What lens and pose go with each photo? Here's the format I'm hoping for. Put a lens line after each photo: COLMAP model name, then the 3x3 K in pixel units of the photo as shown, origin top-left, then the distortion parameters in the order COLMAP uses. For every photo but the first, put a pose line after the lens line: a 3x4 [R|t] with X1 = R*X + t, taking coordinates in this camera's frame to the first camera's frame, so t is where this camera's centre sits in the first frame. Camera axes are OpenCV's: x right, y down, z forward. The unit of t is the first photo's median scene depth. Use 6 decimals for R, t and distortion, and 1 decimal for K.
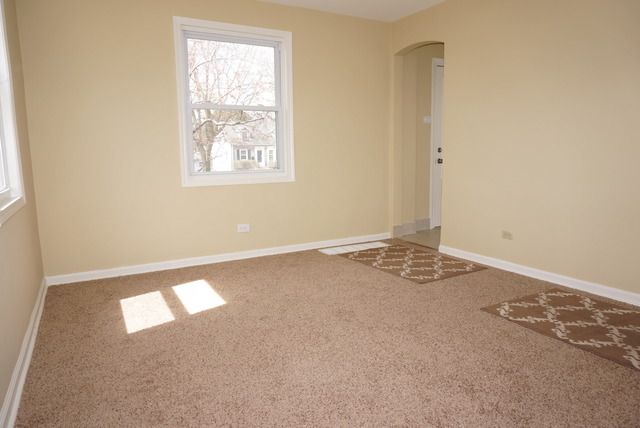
lens RADIAL K [[428.8, 0, 324.7], [0, 428.8, 214.3], [0, 0, 1]] dist [-0.056954, 0.035731]
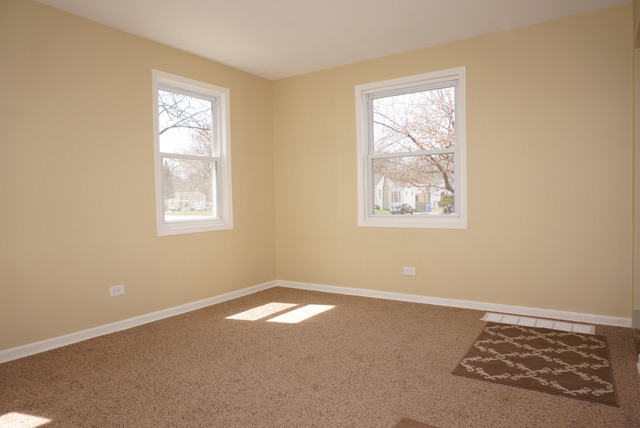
lens RADIAL K [[428.8, 0, 324.7], [0, 428.8, 214.3], [0, 0, 1]] dist [-0.056954, 0.035731]
pose [[0.451630, 0.035320, -0.891506, 0.712365], [-0.117439, 0.992876, -0.020157, -0.065900], [0.884442, 0.113801, 0.452561, 0.405874]]
